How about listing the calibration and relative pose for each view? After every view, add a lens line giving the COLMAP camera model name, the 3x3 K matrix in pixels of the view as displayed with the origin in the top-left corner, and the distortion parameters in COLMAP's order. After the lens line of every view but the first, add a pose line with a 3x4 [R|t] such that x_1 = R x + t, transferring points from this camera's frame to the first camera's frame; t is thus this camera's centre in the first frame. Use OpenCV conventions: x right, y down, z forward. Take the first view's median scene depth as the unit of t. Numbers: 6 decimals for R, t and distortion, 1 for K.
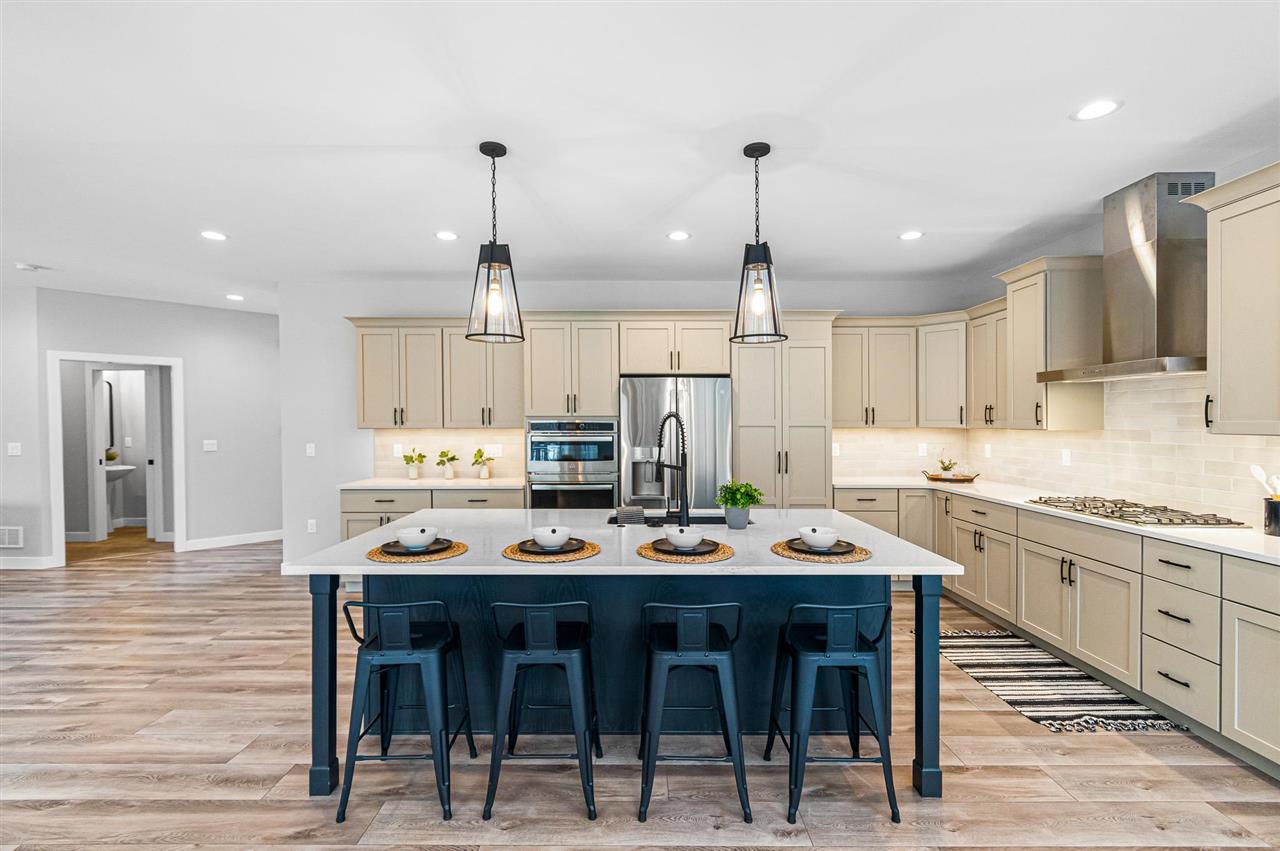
lens RADIAL K [[637.3, 0, 637.8], [0, 637.3, 407.3], [0, 0, 1]] dist [0.001432, 0.000260]
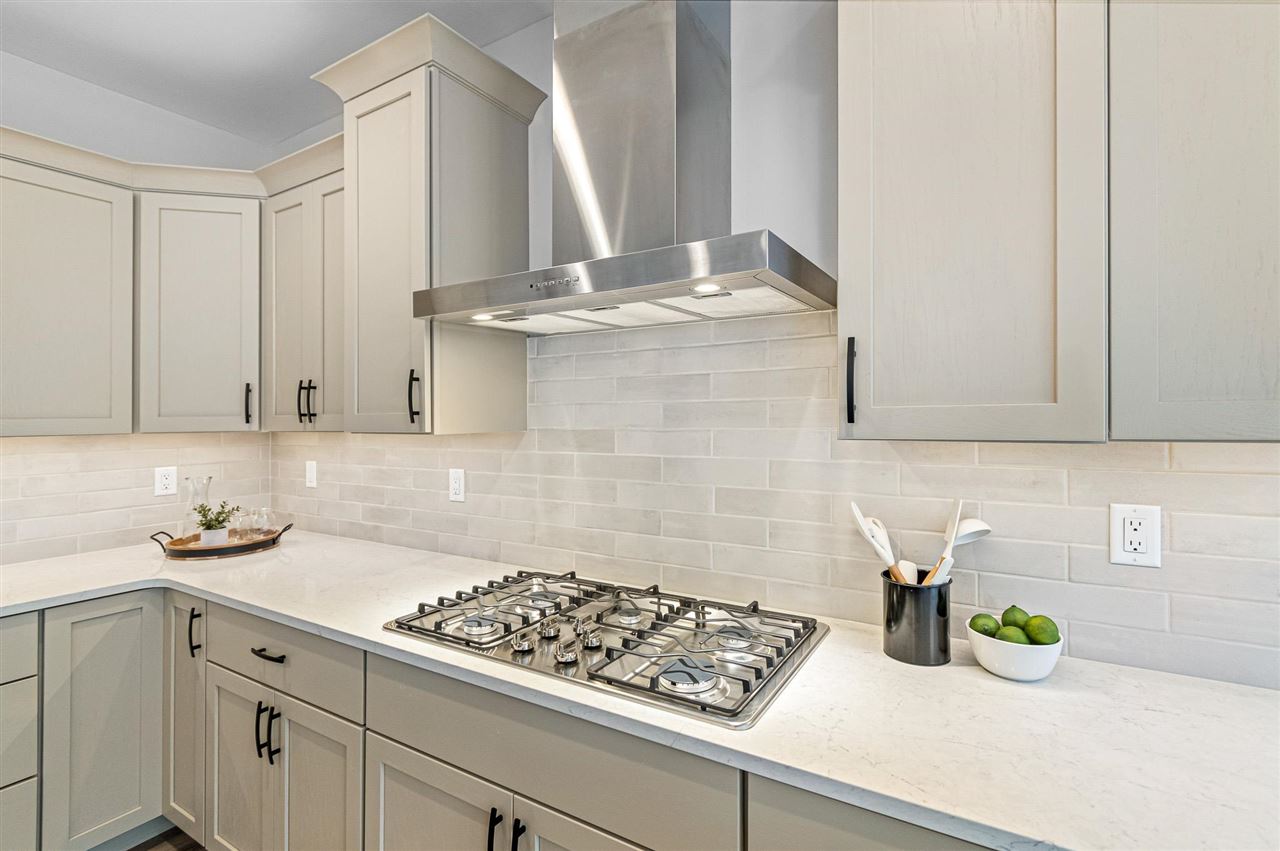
lens RADIAL K [[558.0, 0, 637.3], [0, 558.0, 417.4], [0, 0, 1]] dist [0.002408, 0.000237]
pose [[0.547501, -0.006178, 0.836782, 0.330242], [-0.008367, 0.999882, 0.012857, 0.015089], [-0.836763, -0.014041, 0.547385, 0.556755]]
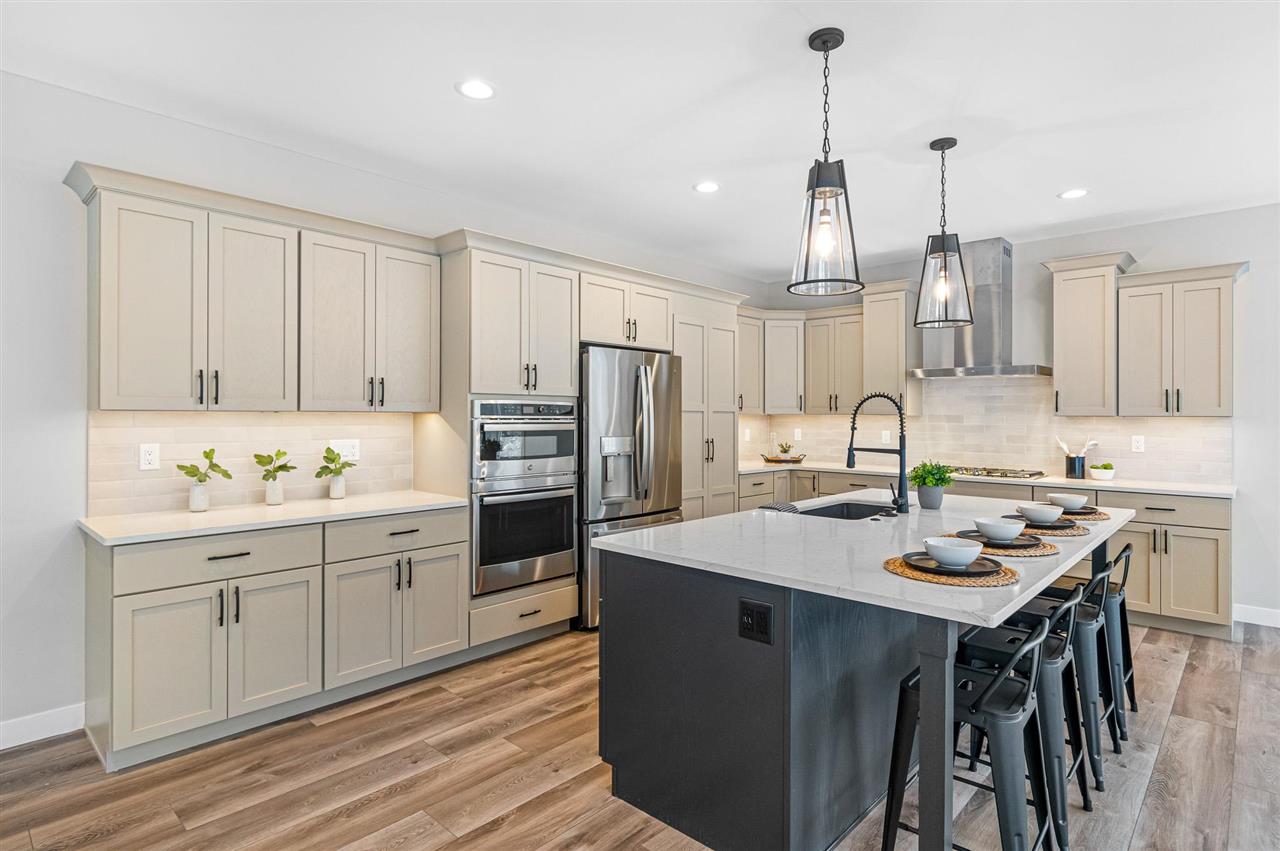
lens RADIAL K [[759.3, 0, 640.0], [0, 759.3, 425.5], [0, 0, 1]] dist [-0.001871, -0.000598]
pose [[0.600443, -0.006108, 0.799645, -0.742416], [-0.021901, 0.999470, 0.024079, 0.025995], [-0.799368, -0.031971, 0.599991, 0.423616]]
